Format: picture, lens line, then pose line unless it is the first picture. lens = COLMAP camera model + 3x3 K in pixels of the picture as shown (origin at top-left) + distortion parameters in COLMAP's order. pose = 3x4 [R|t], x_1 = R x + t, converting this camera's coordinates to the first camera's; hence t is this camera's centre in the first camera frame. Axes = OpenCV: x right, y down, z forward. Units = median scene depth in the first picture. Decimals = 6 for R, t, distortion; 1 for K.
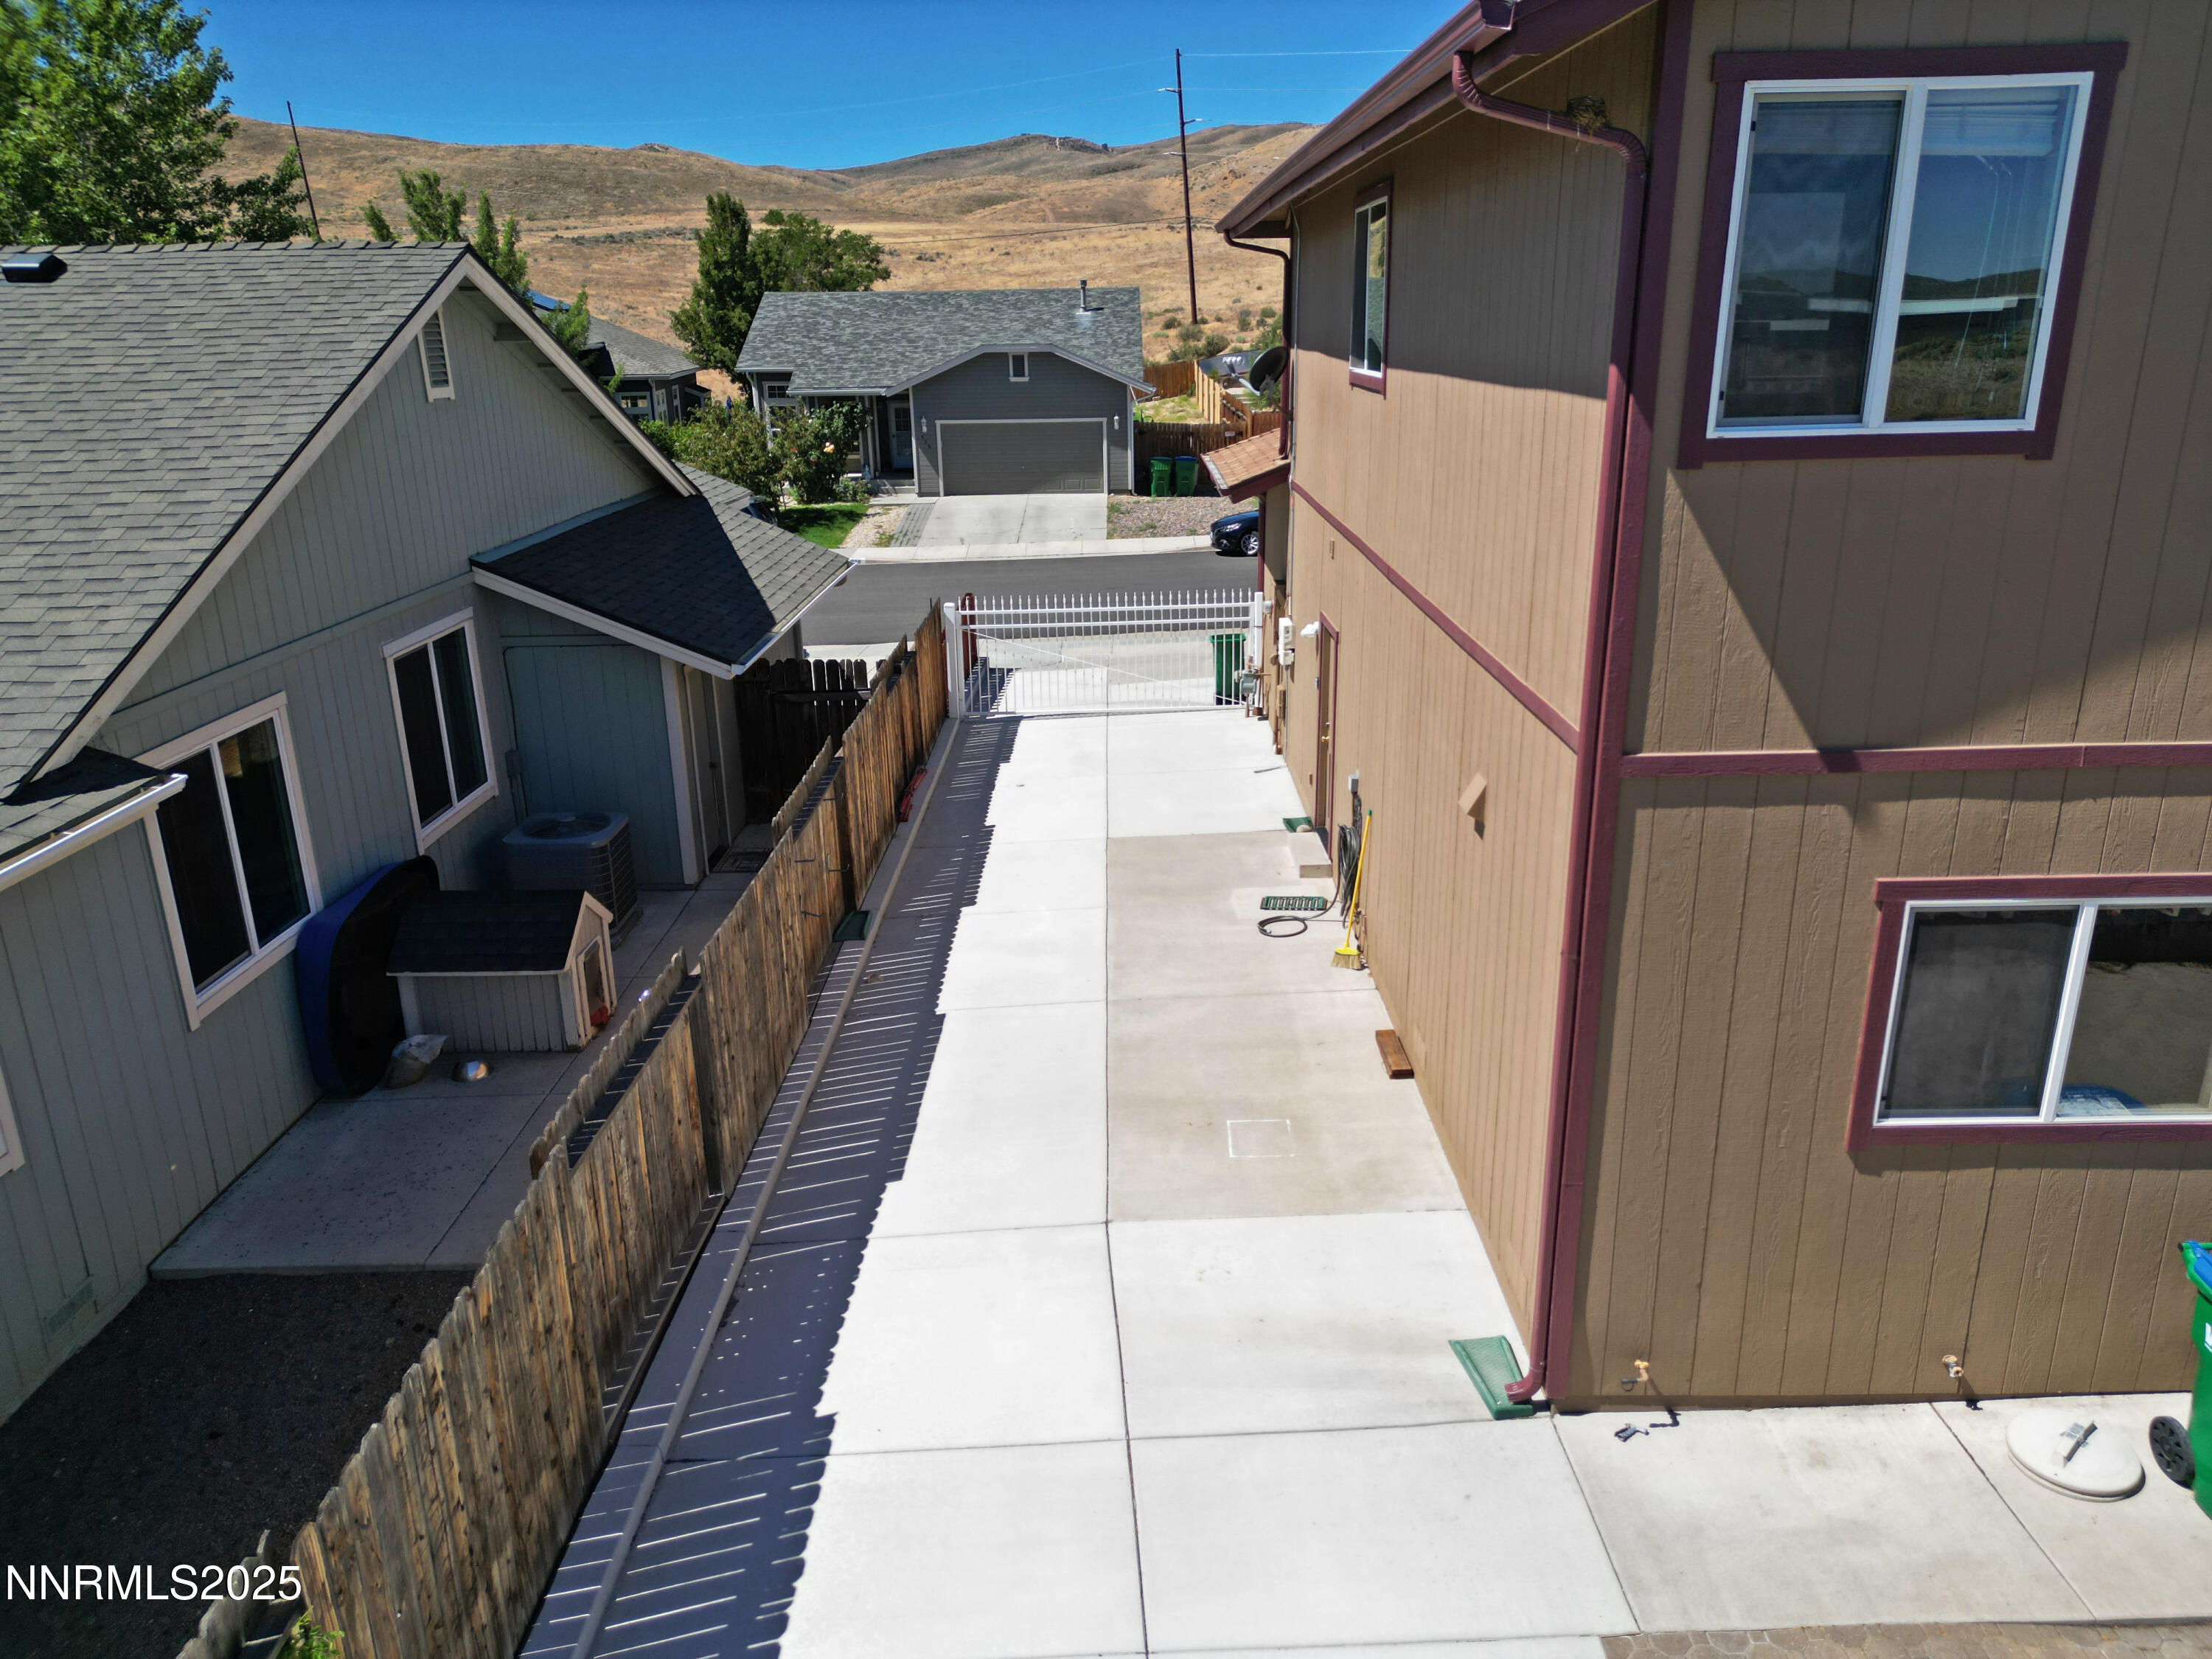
lens RADIAL K [[1561.0, 0, 1120.6], [0, 1561.0, 825.0], [0, 0, 1]] dist [0.103499, -0.105572]
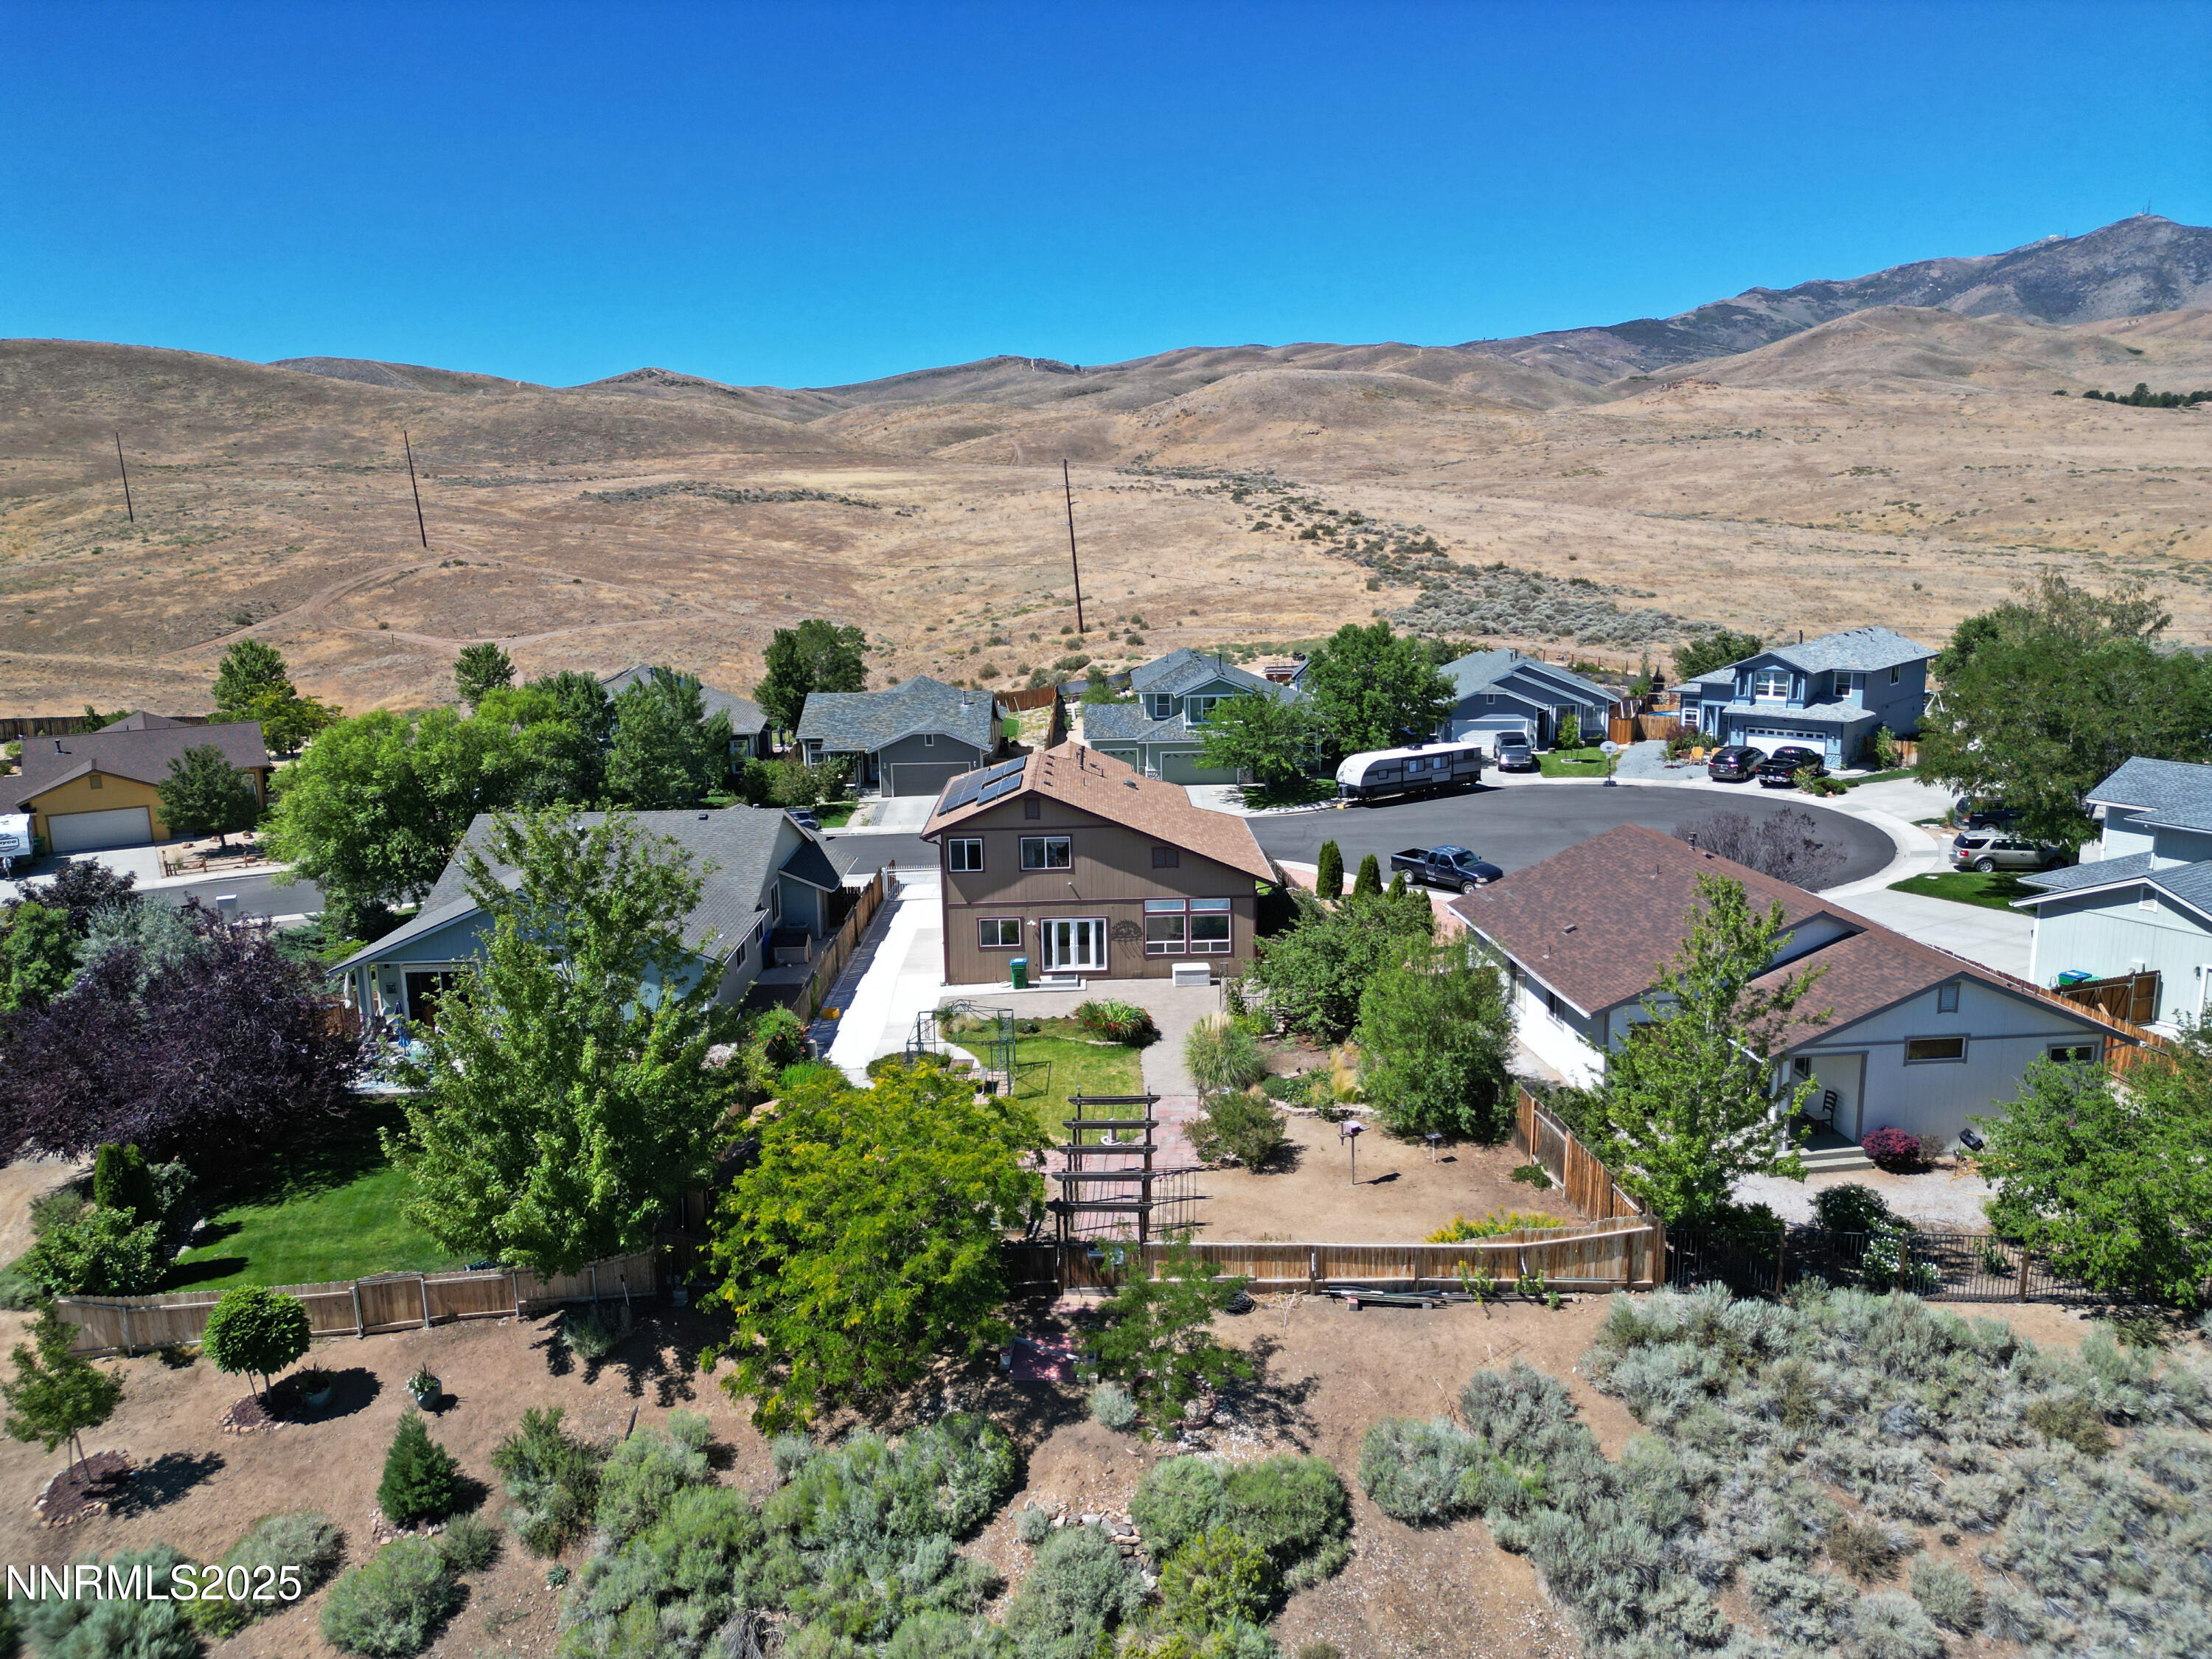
lens RADIAL K [[1561.0, 0, 1120.6], [0, 1561.0, 825.0], [0, 0, 1]] dist [0.103499, -0.105572]
pose [[0.999874, -0.003270, 0.015550, 0.339093], [0.005072, 0.993085, -0.117285, 0.163896], [-0.015059, 0.117349, 0.992977, -2.312578]]
